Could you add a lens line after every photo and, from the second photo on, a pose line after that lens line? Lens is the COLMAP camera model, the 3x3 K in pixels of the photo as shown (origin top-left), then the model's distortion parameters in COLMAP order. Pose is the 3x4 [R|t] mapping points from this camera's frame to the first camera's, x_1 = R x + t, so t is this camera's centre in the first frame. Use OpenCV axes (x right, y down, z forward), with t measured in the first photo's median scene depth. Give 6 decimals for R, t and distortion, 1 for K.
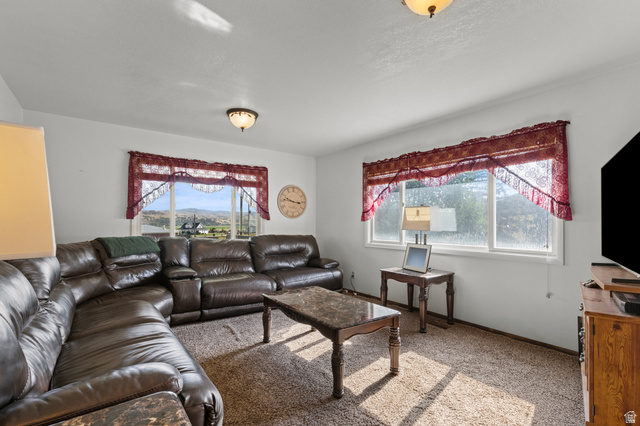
lens RADIAL K [[290.9, 0, 319.0], [0, 290.9, 215.1], [0, 0, 1]] dist [0.002839, 0.000821]
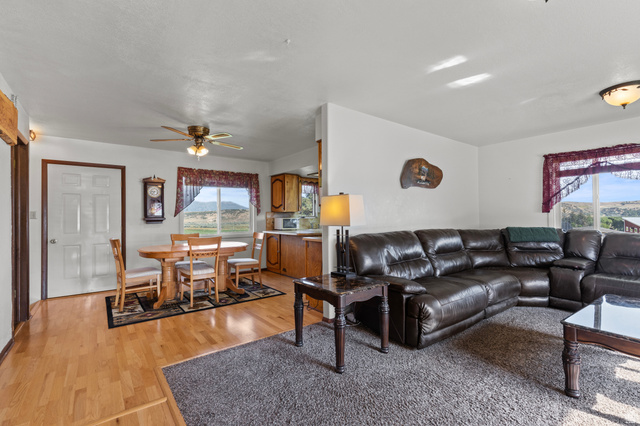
lens RADIAL K [[283.0, 0, 320.0], [0, 283.0, 213.0], [0, 0, 1]] dist [0.001169, 0.000177]
pose [[-0.000321, -0.011399, -0.999935, 0.501103], [0.027467, 0.999558, -0.011403, 0.002923], [0.999623, -0.027469, -0.000008, 0.089225]]
